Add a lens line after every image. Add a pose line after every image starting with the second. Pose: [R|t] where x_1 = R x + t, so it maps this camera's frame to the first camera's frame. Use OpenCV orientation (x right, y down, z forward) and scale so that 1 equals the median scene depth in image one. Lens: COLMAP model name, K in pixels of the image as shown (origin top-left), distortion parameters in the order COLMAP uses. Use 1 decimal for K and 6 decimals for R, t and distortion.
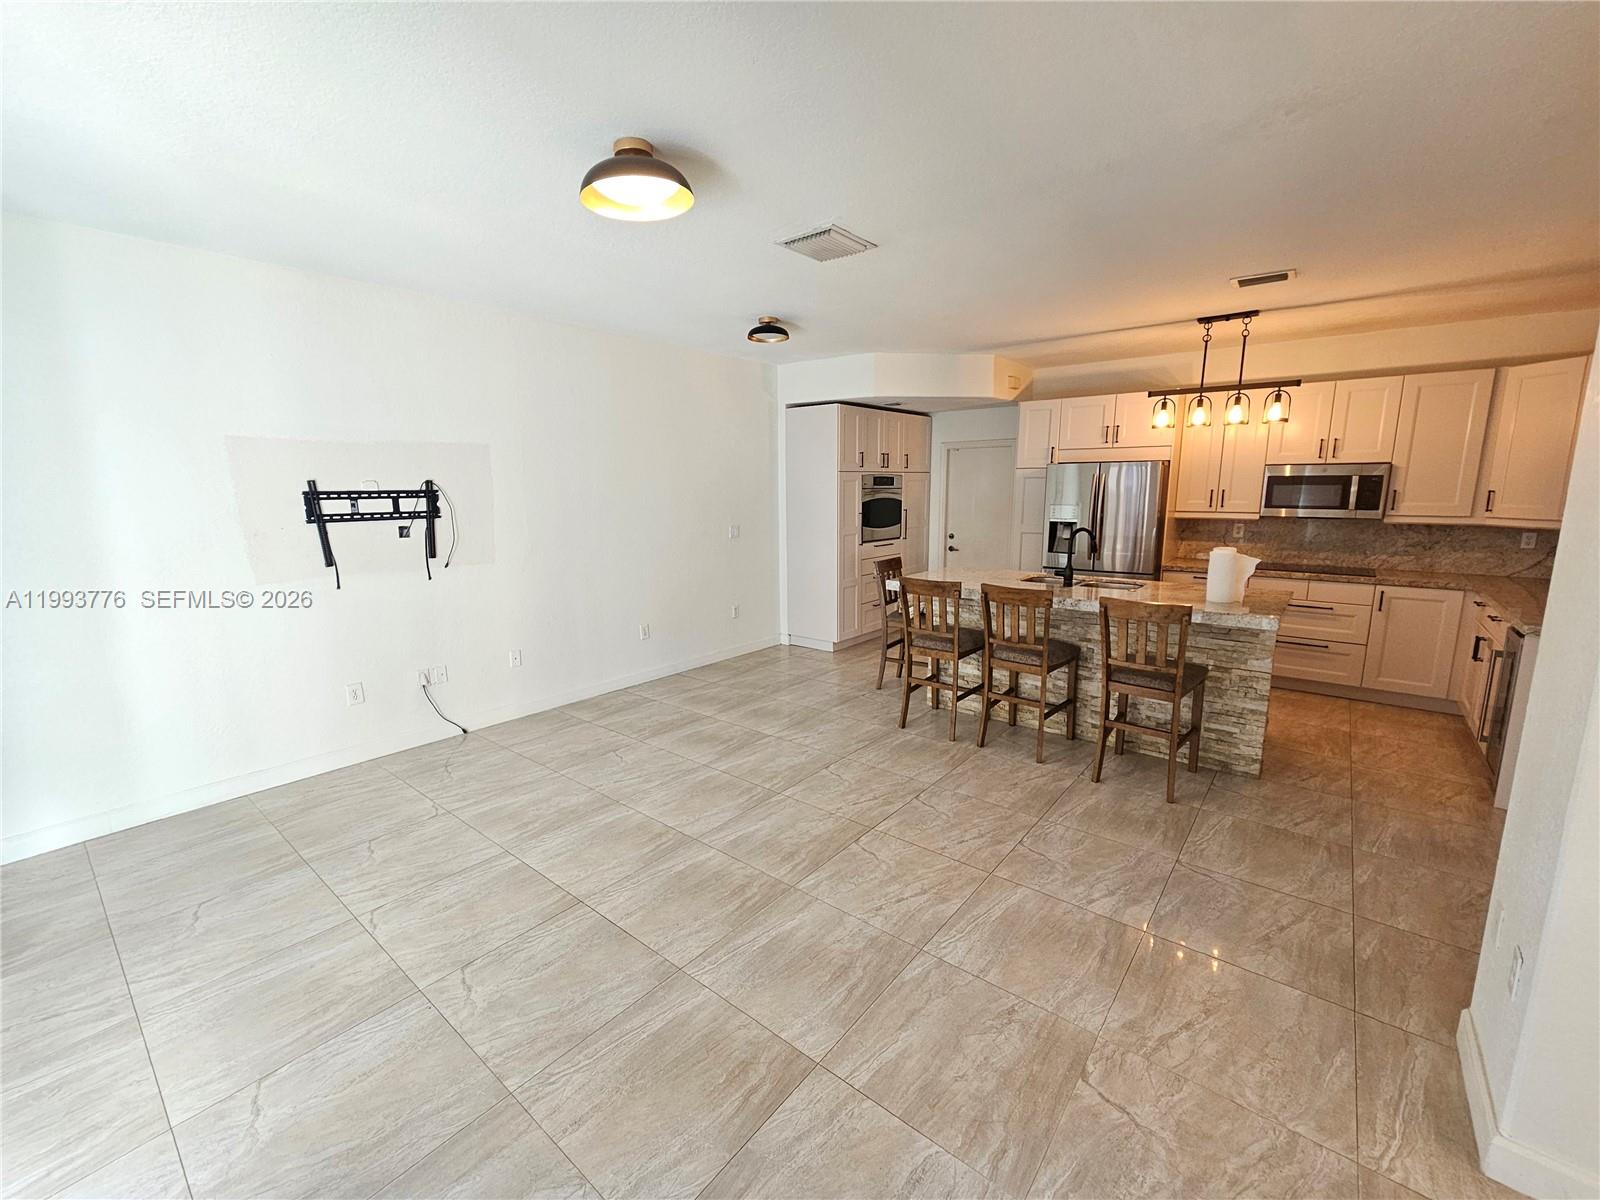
lens RADIAL K [[655.5, 0, 798.5], [0, 655.5, 608.5], [0, 0, 1]] dist [-0.004335, -0.000082]
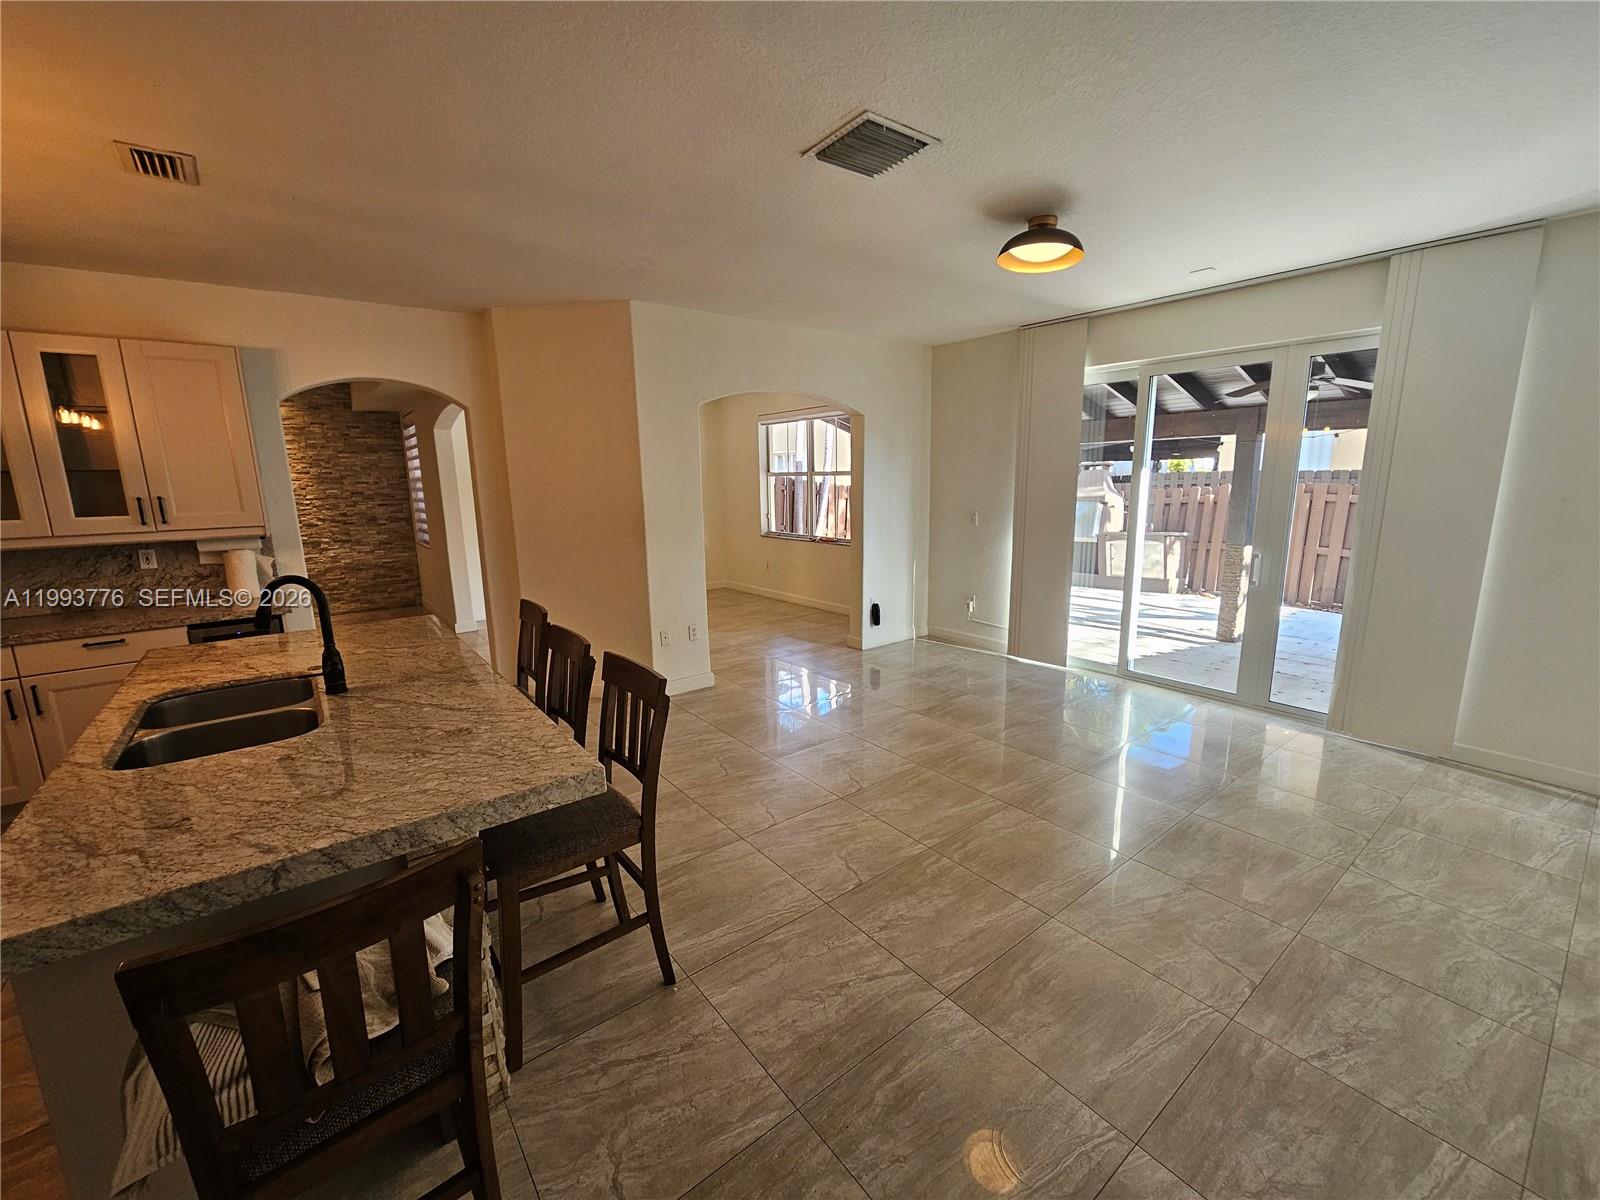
lens RADIAL K [[655.5, 0, 814.1], [0, 655.5, 606.5], [0, 0, 1]] dist [-0.004335, -0.000082]
pose [[-0.978328, -0.024530, 0.205604, -0.032819], [0.054011, 0.928352, 0.367758, -0.214010], [-0.199894, 0.370892, -0.906907, 1.121226]]
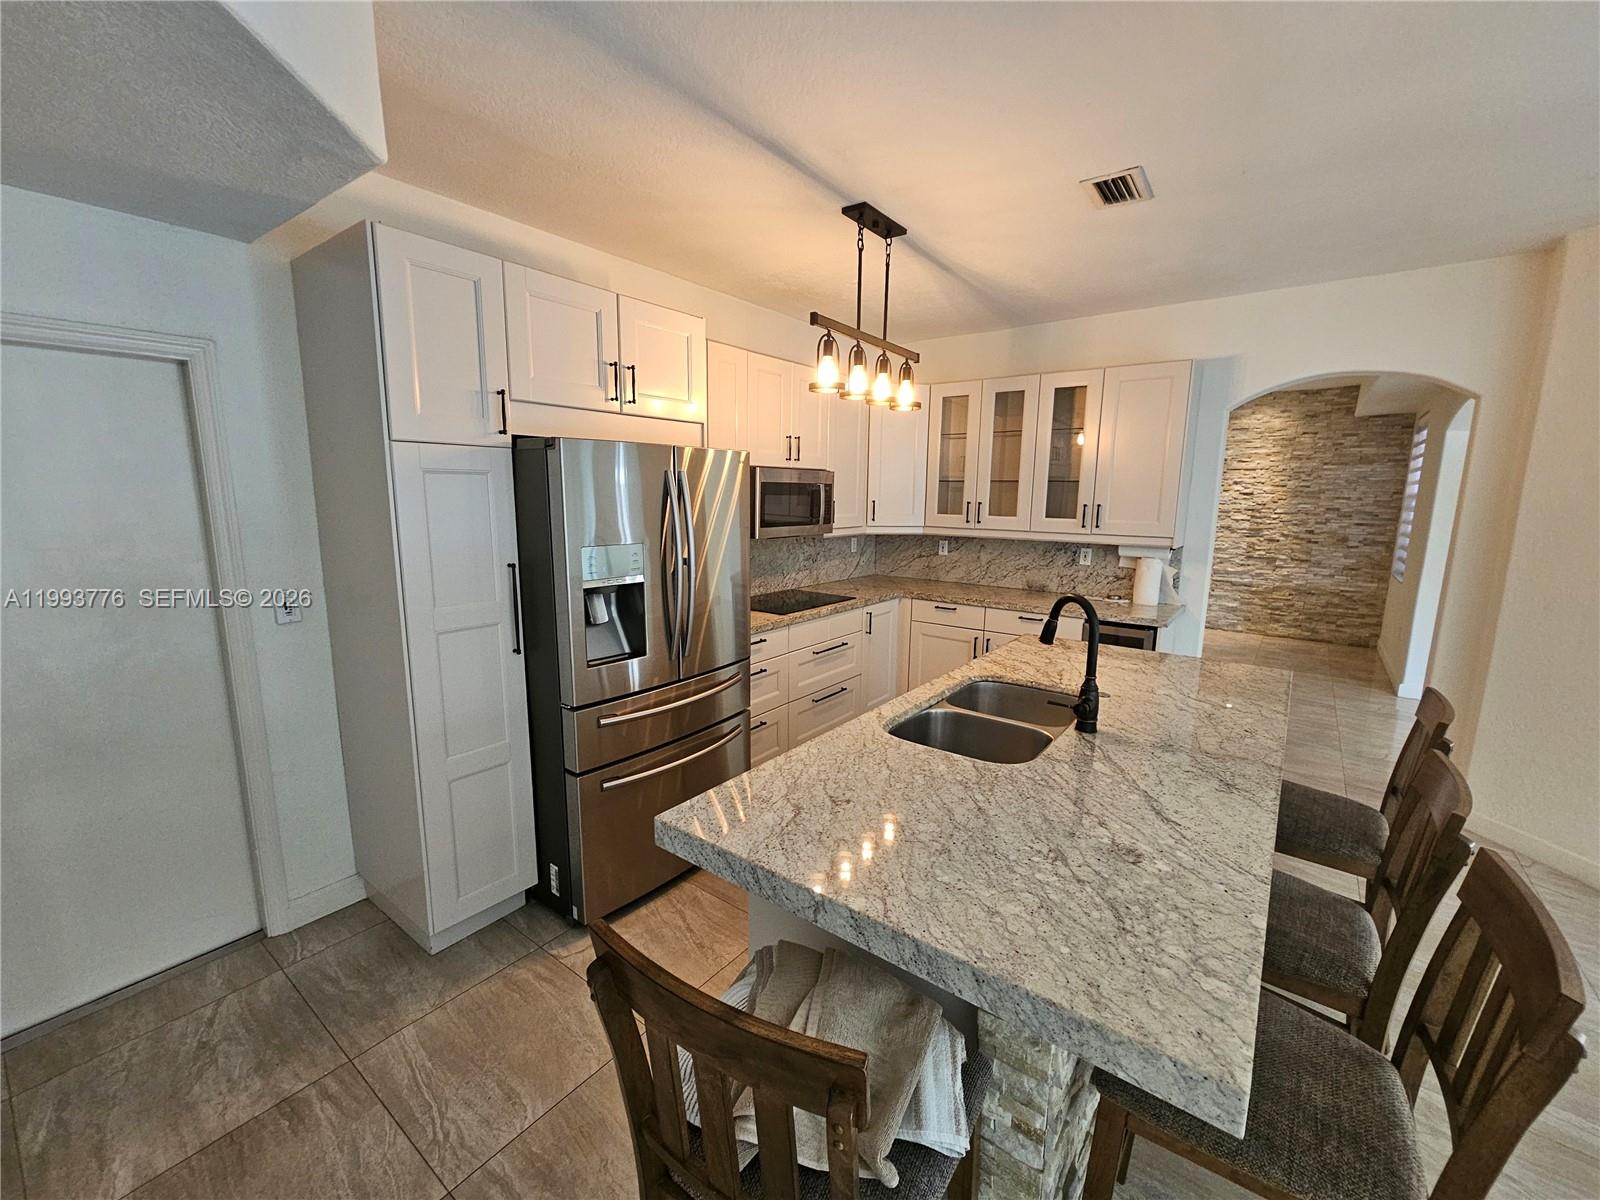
lens RADIAL K [[655.5, 0, 798.7], [0, 655.5, 607.2], [0, 0, 1]] dist [-0.004335, -0.000082]
pose [[-0.032741, -0.174067, 0.984189, -0.000284], [0.171259, 0.969176, 0.177109, -0.188630], [-0.984682, 0.174350, -0.001921, 0.976718]]
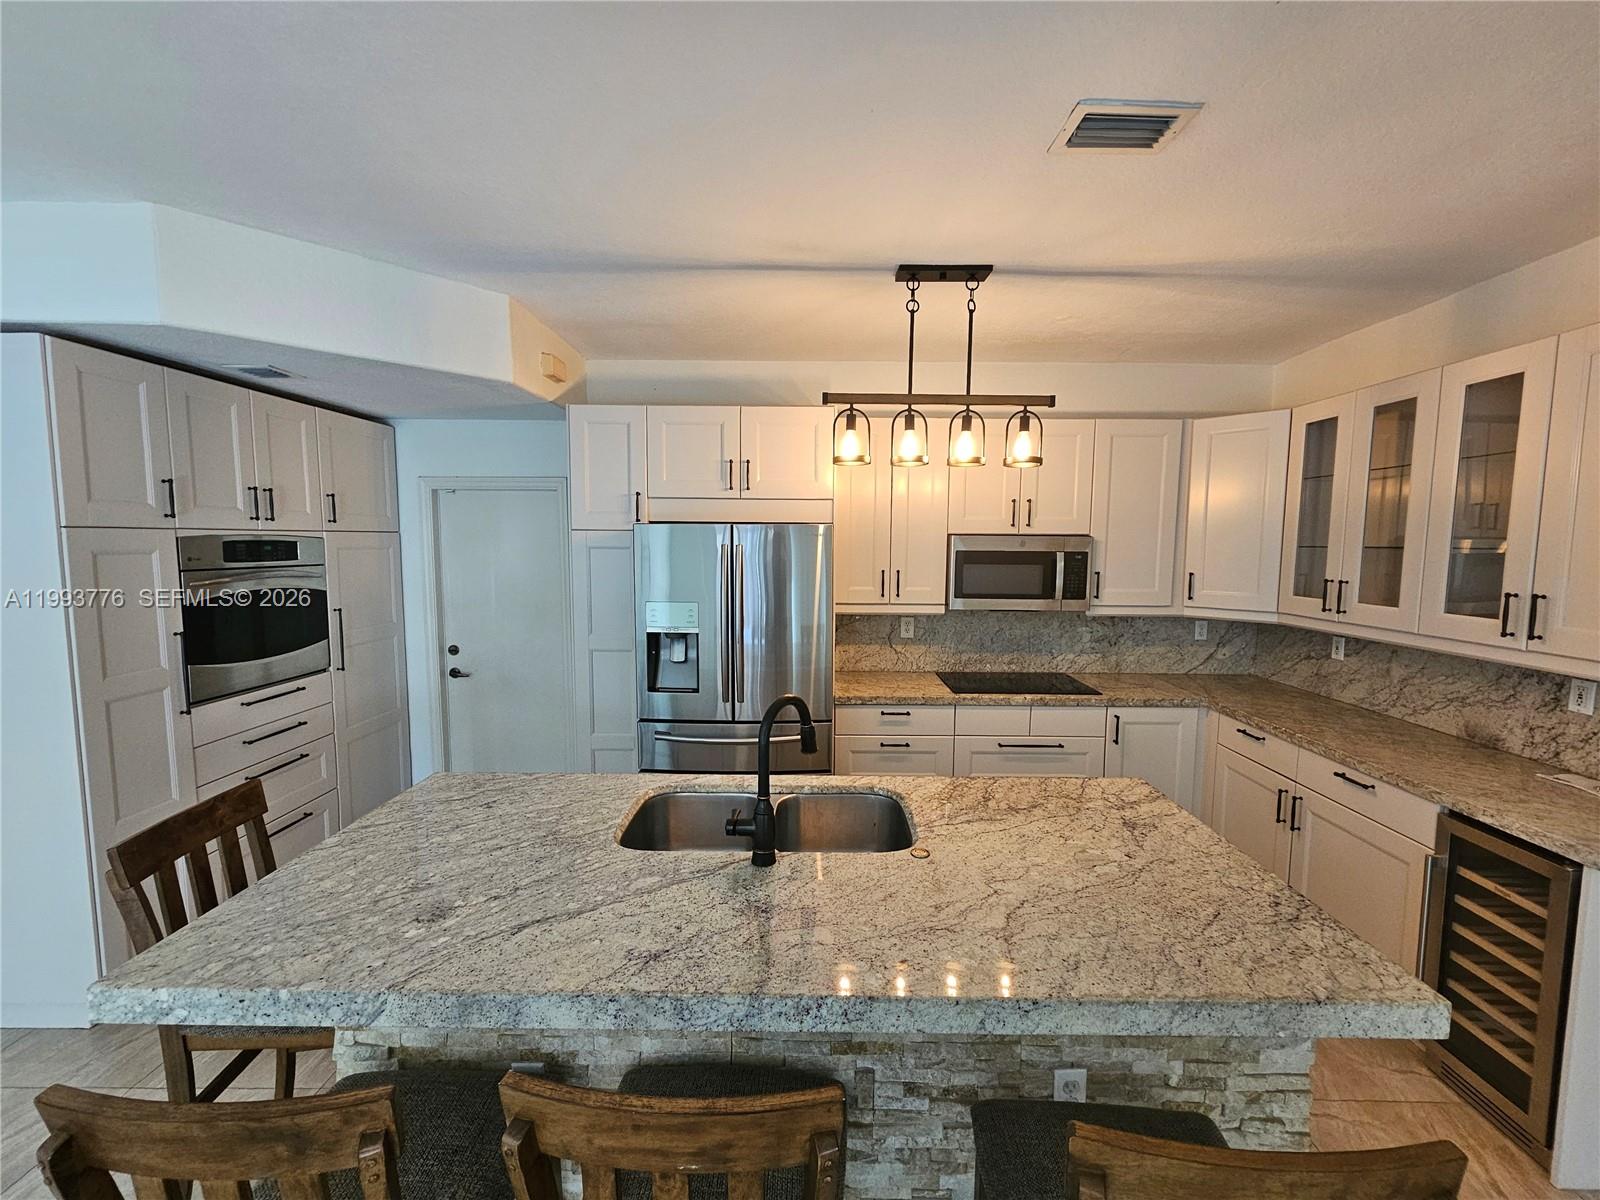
lens RADIAL K [[655.5, 0, 801.8], [0, 655.5, 601.4], [0, 0, 1]] dist [-0.004335, -0.000082]
pose [[0.777947, -0.047163, 0.626558, 0.173454], [0.104116, 0.993070, -0.054522, -0.129770], [-0.619644, 0.107650, 0.777466, 0.577907]]
